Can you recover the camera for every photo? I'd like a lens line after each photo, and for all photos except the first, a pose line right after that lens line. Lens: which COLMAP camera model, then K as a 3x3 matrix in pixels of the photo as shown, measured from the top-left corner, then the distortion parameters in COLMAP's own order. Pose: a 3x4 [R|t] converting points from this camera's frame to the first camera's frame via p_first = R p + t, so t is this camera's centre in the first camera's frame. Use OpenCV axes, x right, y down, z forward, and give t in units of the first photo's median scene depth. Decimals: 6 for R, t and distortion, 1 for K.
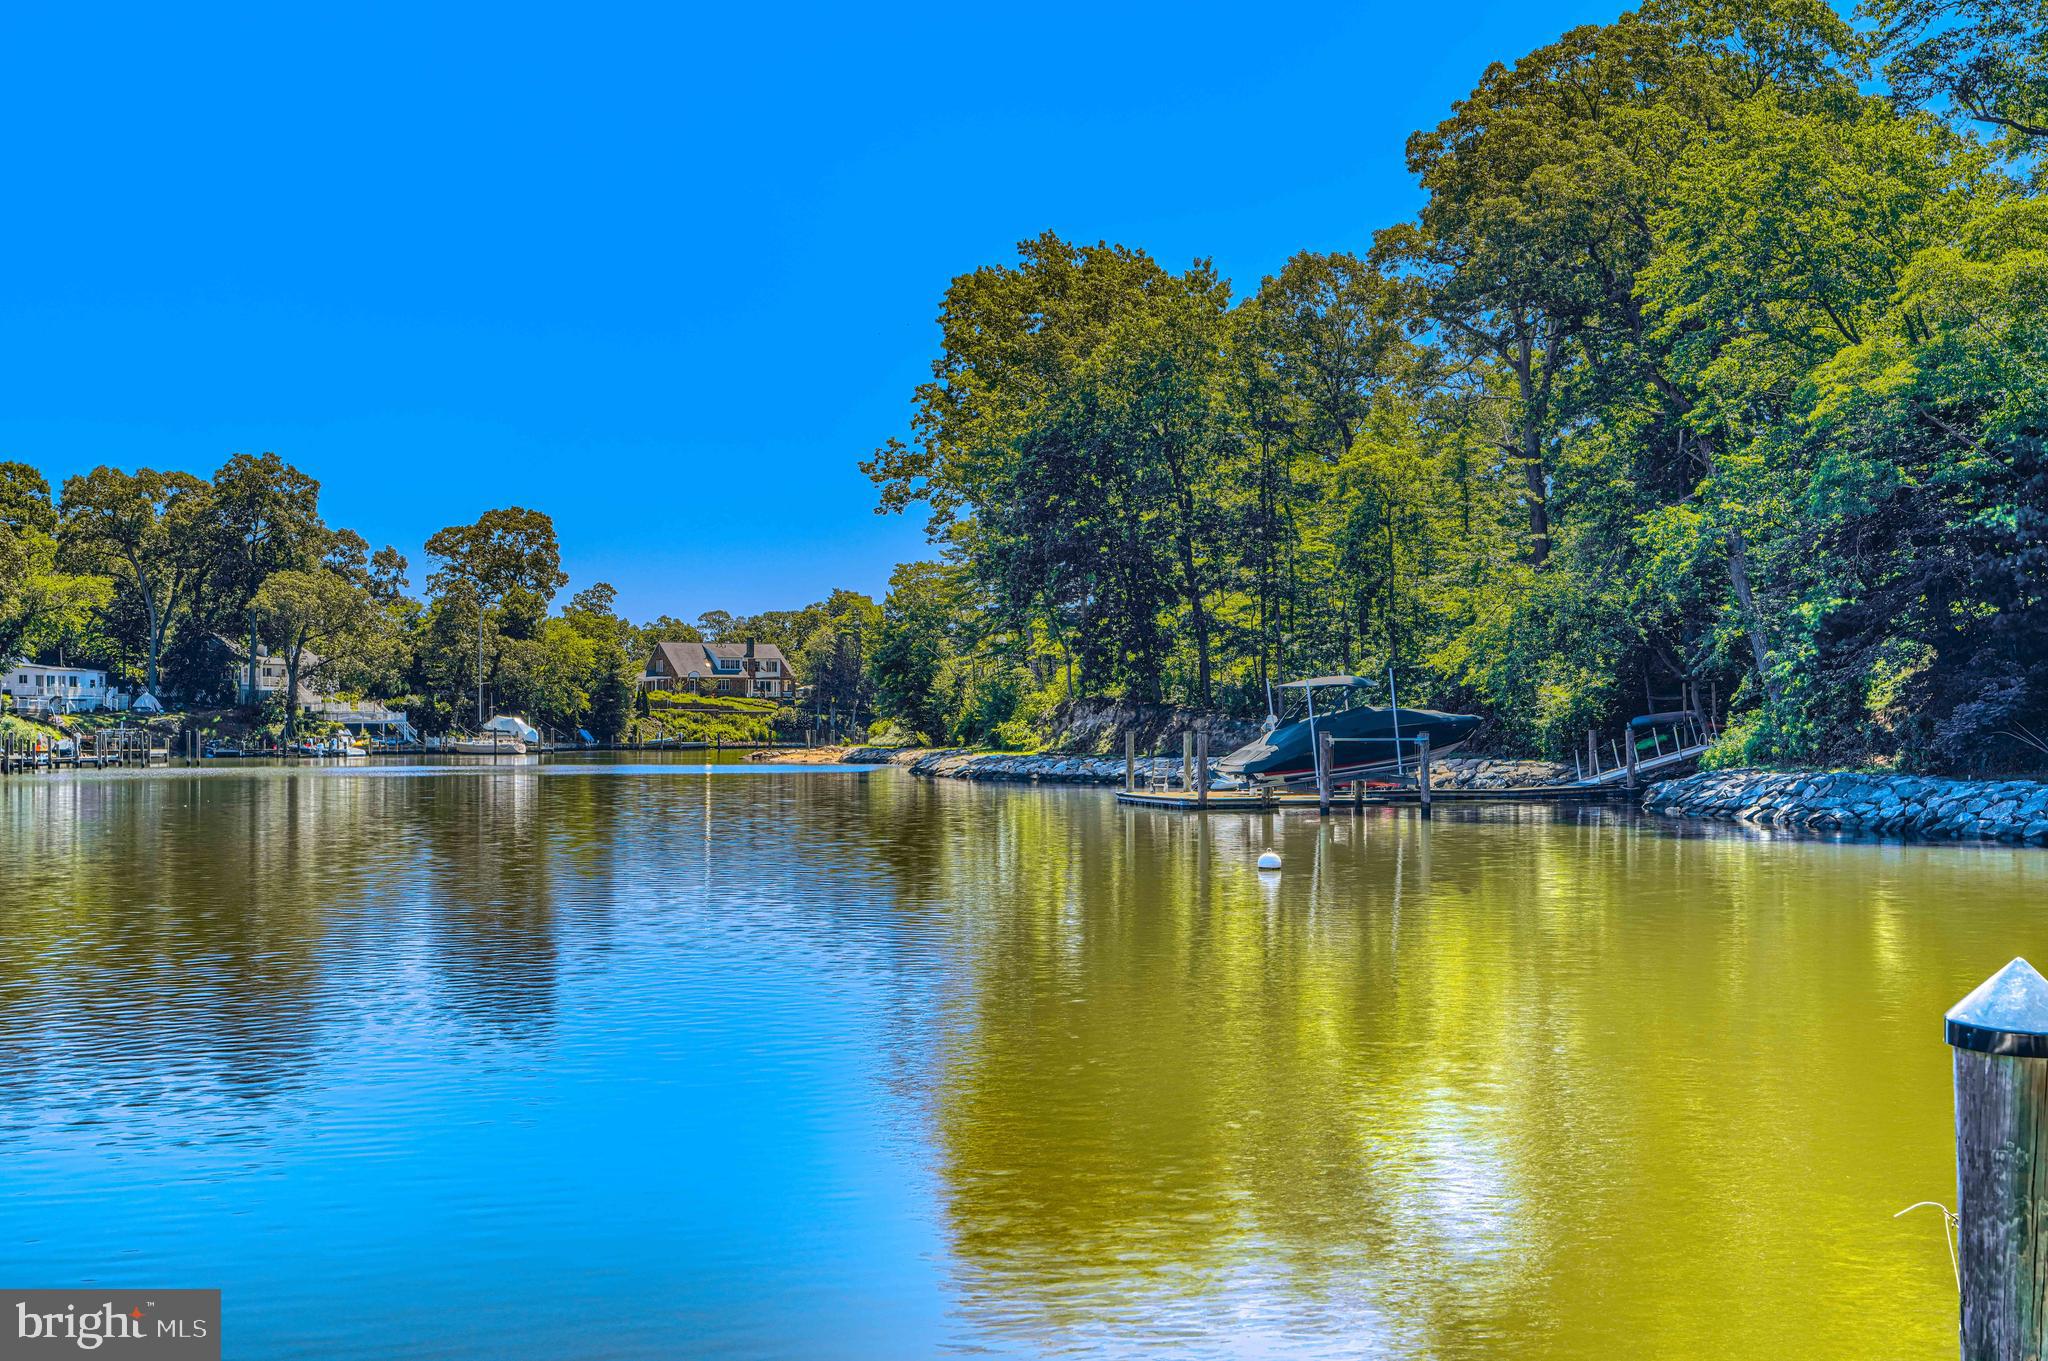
lens RADIAL K [[2031.1, 0, 1005.5], [0, 2031.1, 685.2], [0, 0, 1]] dist [0.009545, -0.006662]
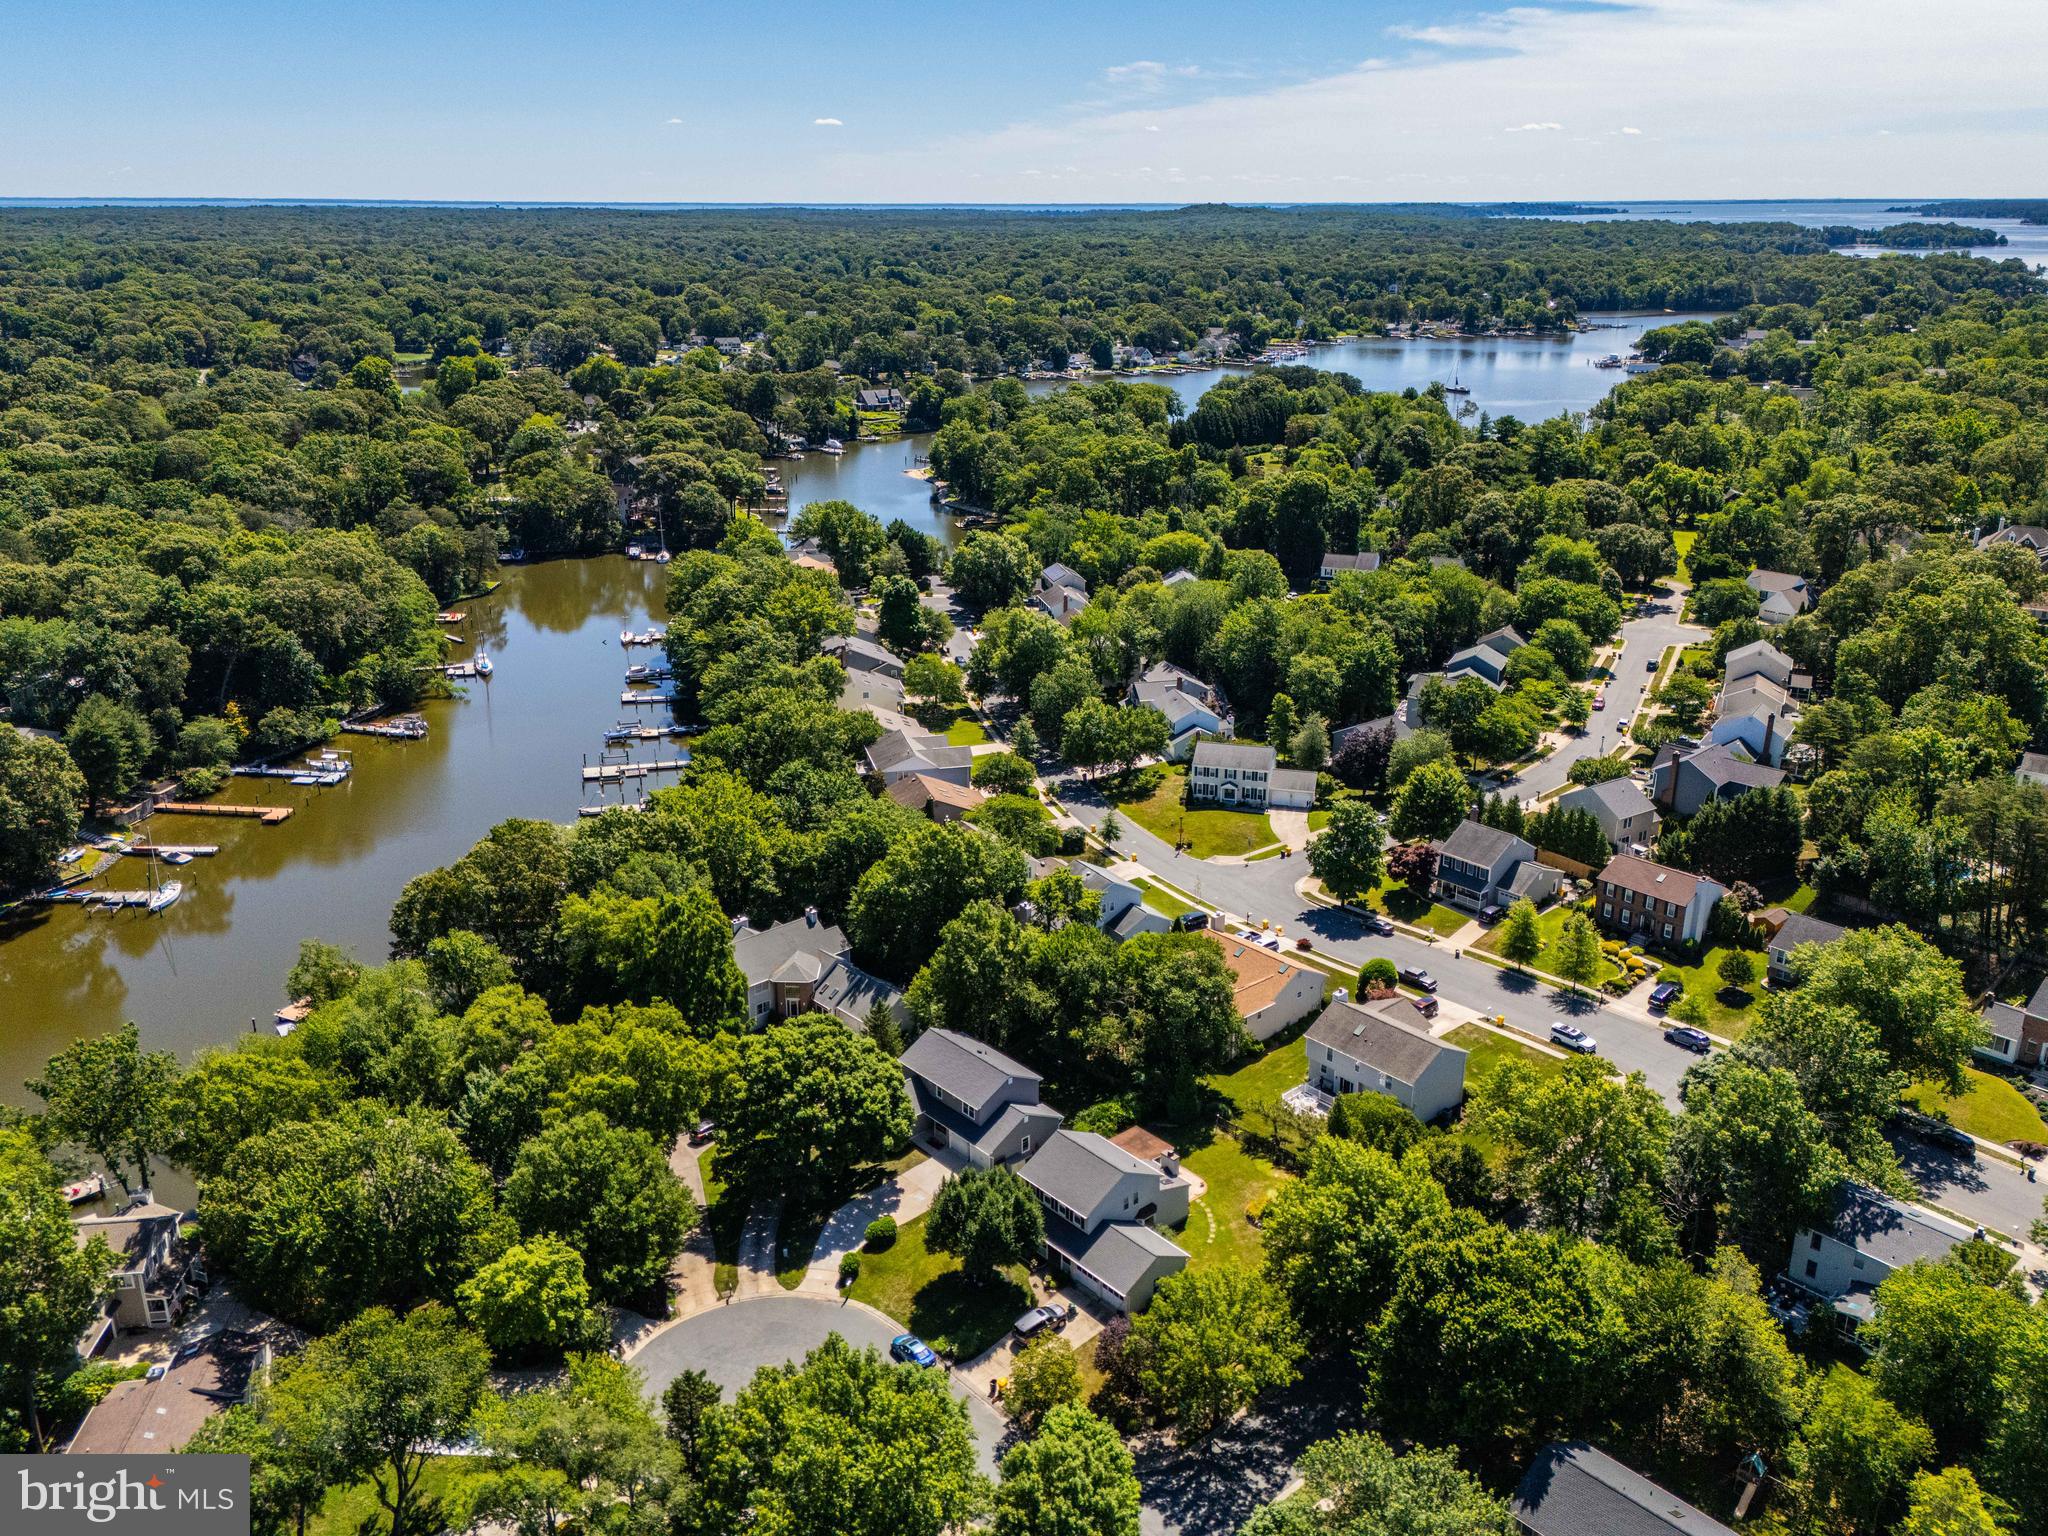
lens RADIAL K [[1593.1, 0, 1024.0], [0, 1593.1, 768.0], [0, 0, 1]] dist [0.085009, -0.073740]
pose [[0.999915, 0.010875, -0.007126, 0.283381], [-0.007644, 0.935059, 0.354409, -0.978114], [0.010518, -0.354324, 0.935064, -4.124054]]
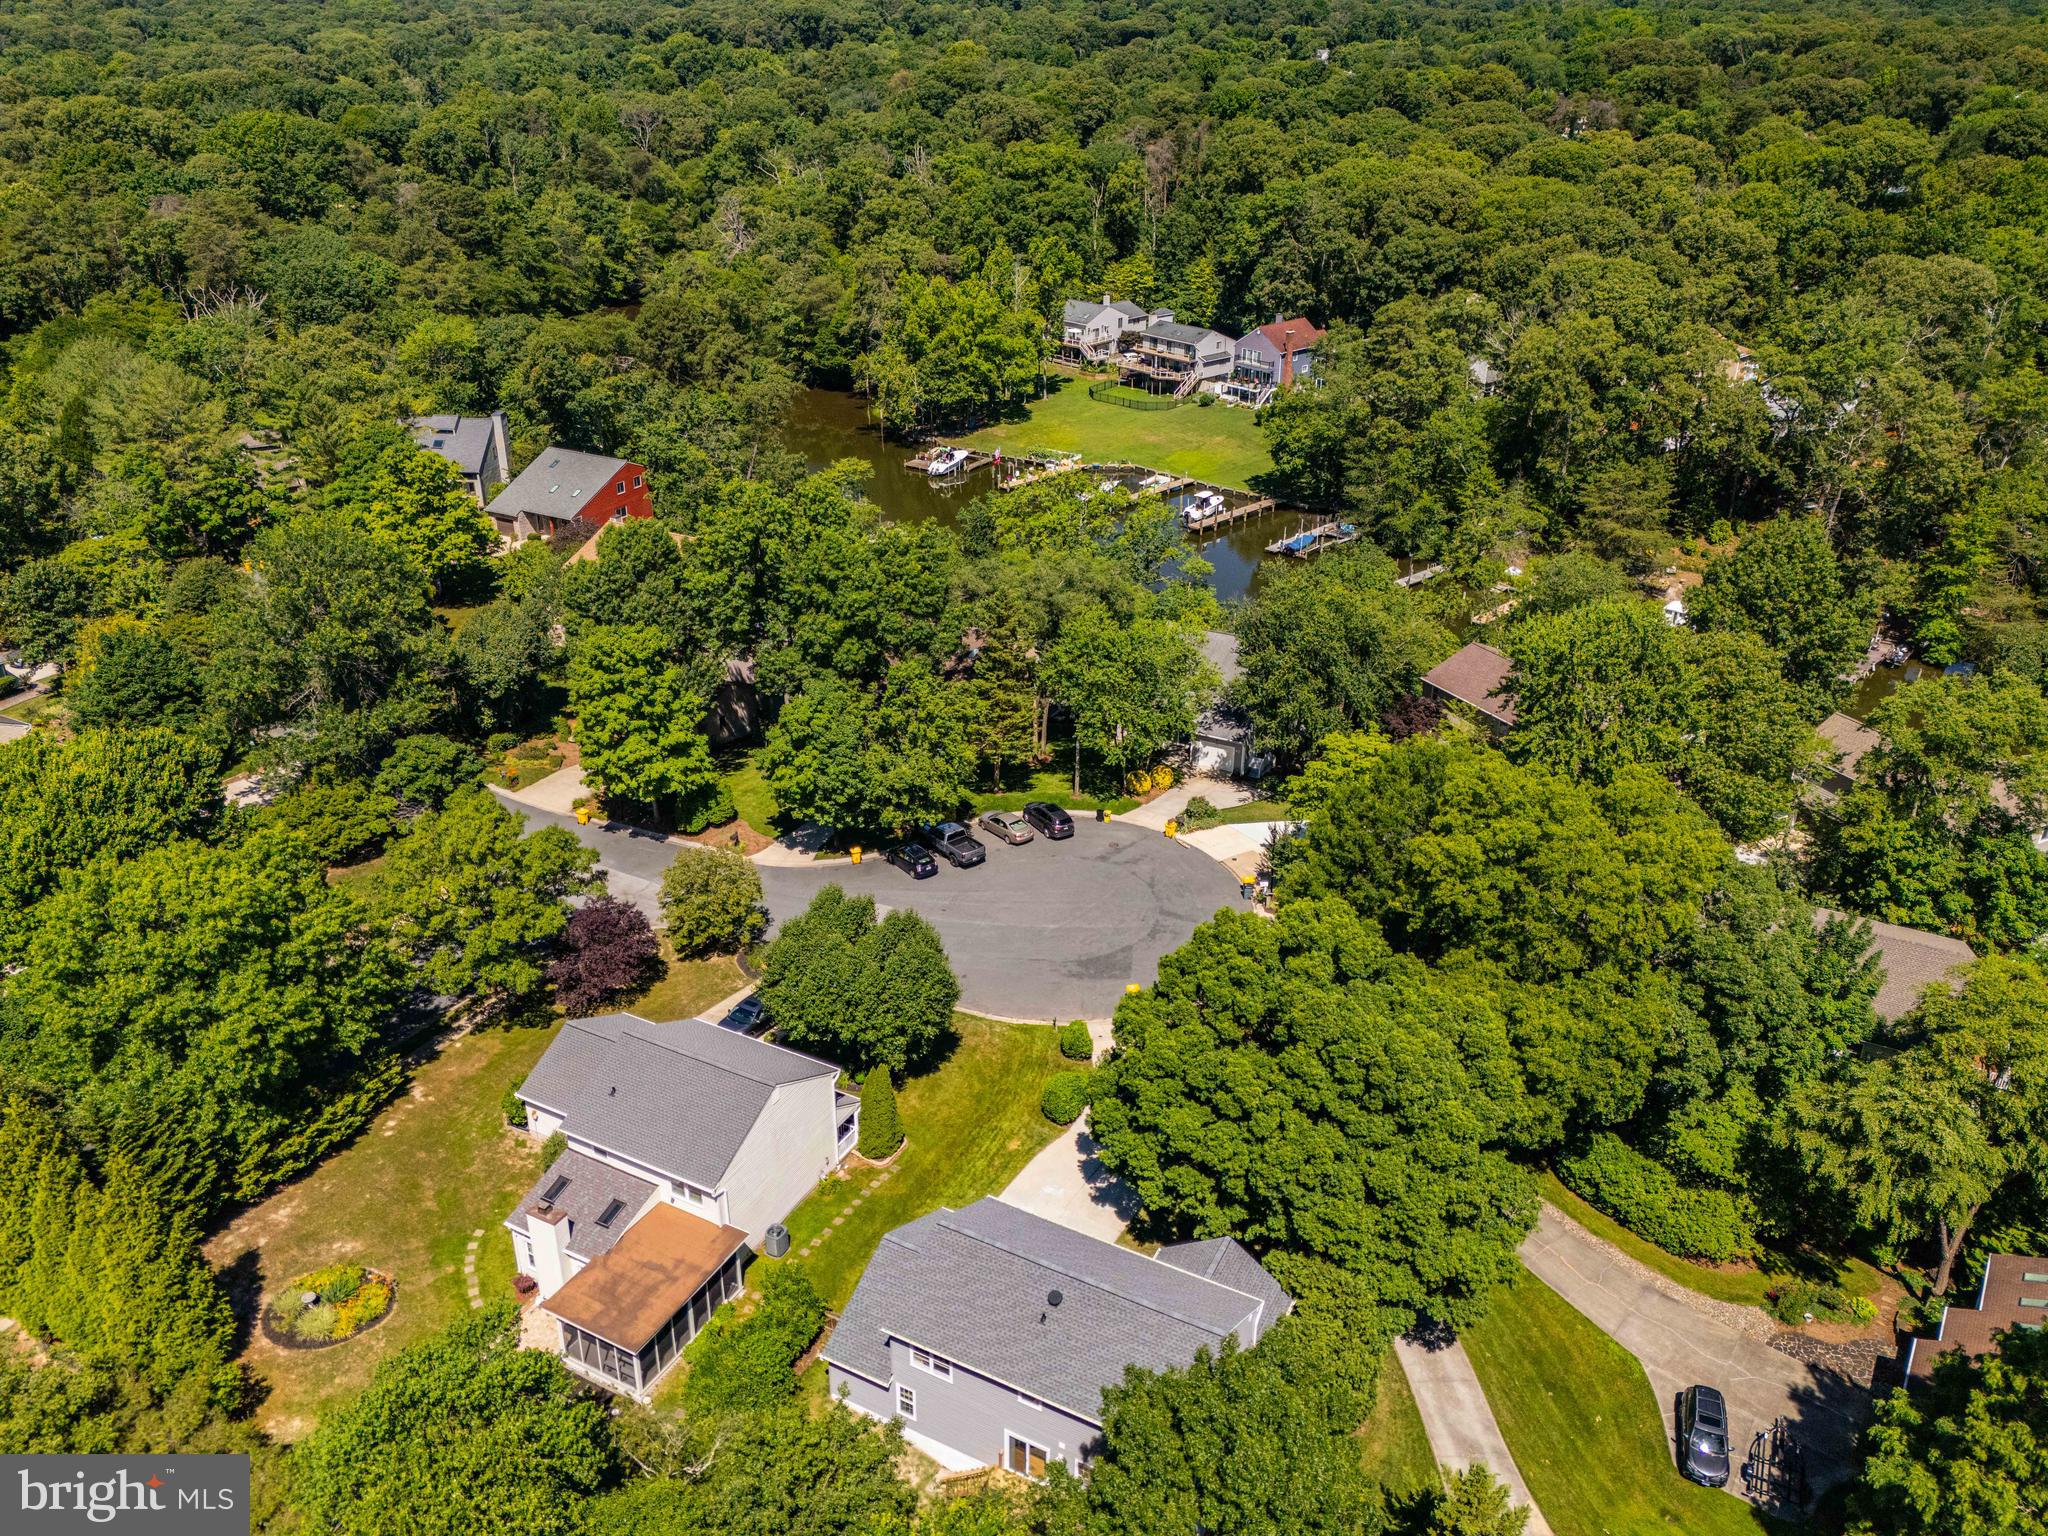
lens RADIAL K [[1593.1, 0, 1024.0], [0, 1593.1, 768.0], [0, 0, 1]] dist [0.085009, -0.073740]
pose [[-0.941592, 0.147876, -0.302552, 0.388755], [0.004362, 0.903710, 0.428124, -0.627361], [0.336728, 0.401798, -0.851571, -2.456170]]
